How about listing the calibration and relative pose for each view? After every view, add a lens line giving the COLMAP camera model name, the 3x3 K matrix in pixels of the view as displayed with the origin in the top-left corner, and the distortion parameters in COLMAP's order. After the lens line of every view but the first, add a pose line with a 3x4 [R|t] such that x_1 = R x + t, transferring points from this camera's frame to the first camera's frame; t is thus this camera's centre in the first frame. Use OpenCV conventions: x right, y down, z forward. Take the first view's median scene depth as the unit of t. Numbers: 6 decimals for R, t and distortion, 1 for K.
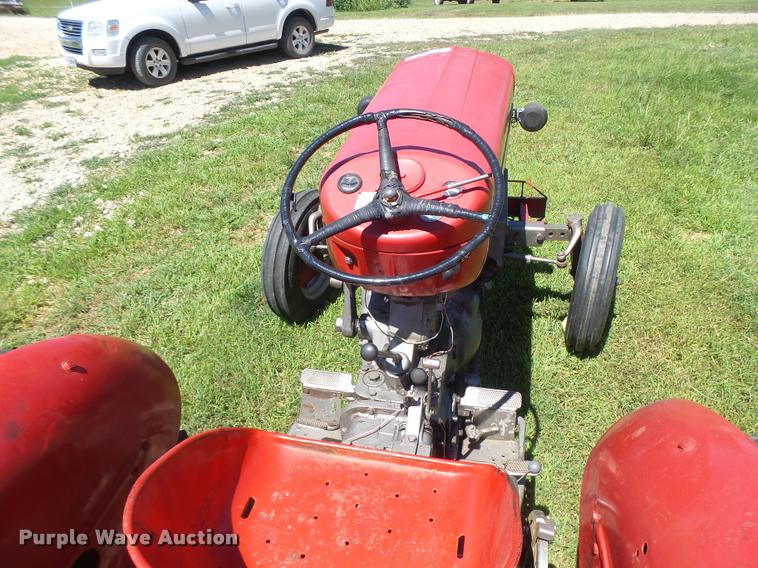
lens RADIAL K [[519.1, 0, 378.9], [0, 519.1, 286.5], [0, 0, 1]] dist [-0.016437, 0.011420]
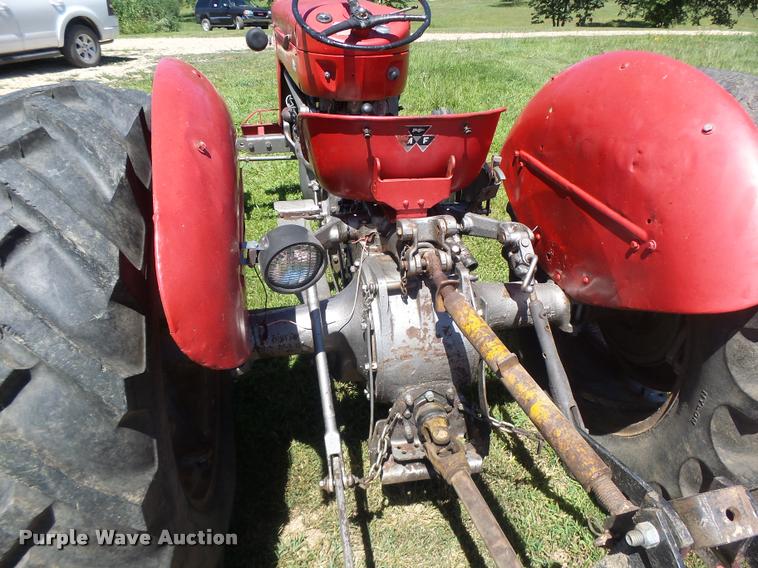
lens RADIAL K [[529.1, 0, 383.8], [0, 529.1, 286.3], [0, 0, 1]] dist [-0.028588, 0.021354]
pose [[0.914930, -0.164052, 0.368768, -0.087277], [0.187044, 0.981974, -0.027218, 0.094993], [-0.357655, 0.093878, 0.929123, -0.062292]]
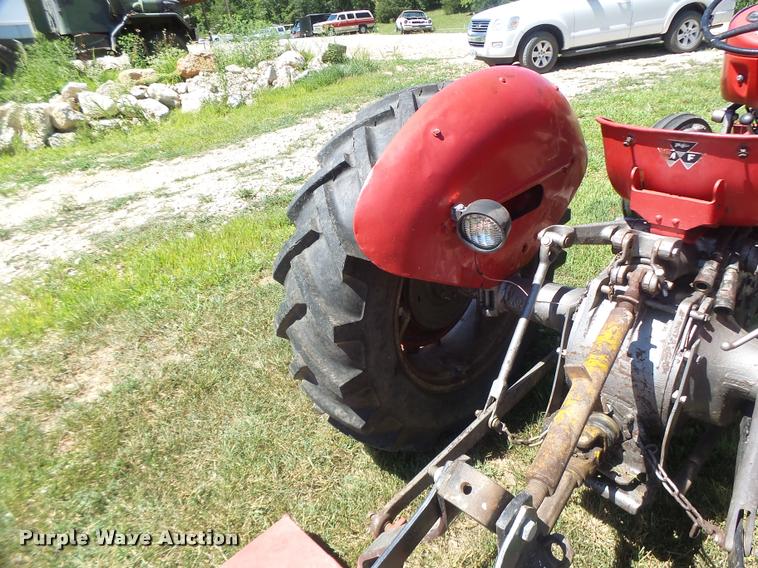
lens RADIAL K [[519.1, 0, 378.9], [0, 519.1, 286.5], [0, 0, 1]] dist [-0.016437, 0.011420]
pose [[0.814021, 0.224649, -0.535634, 0.002855], [-0.243220, 0.969270, 0.036890, 0.101358], [0.527461, 0.100248, 0.843644, -0.089368]]
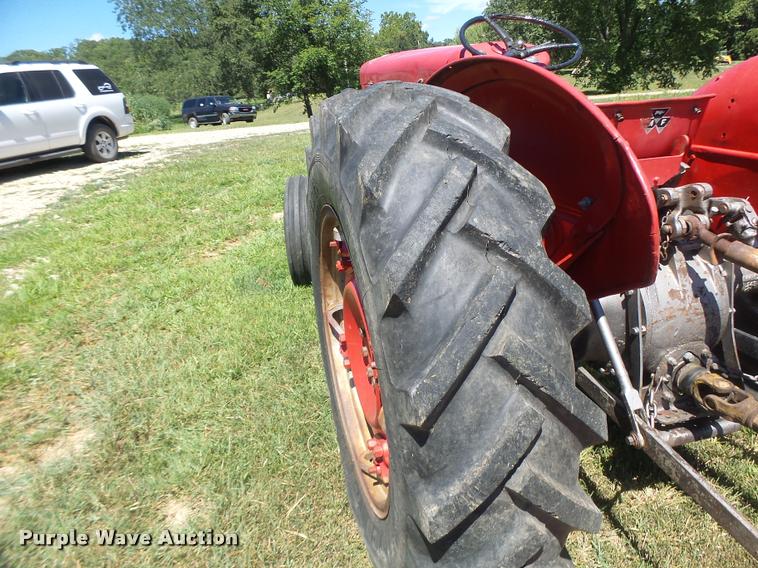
lens RADIAL K [[527.8, 0, 379.0], [0, 527.8, 284.0], [0, 0, 1]] dist [-0.007875, 0.002922]
pose [[0.888311, -0.185854, 0.419954, -0.179587], [0.276337, 0.946693, -0.165558, 0.104817], [-0.366798, 0.263116, 0.892317, -0.033843]]
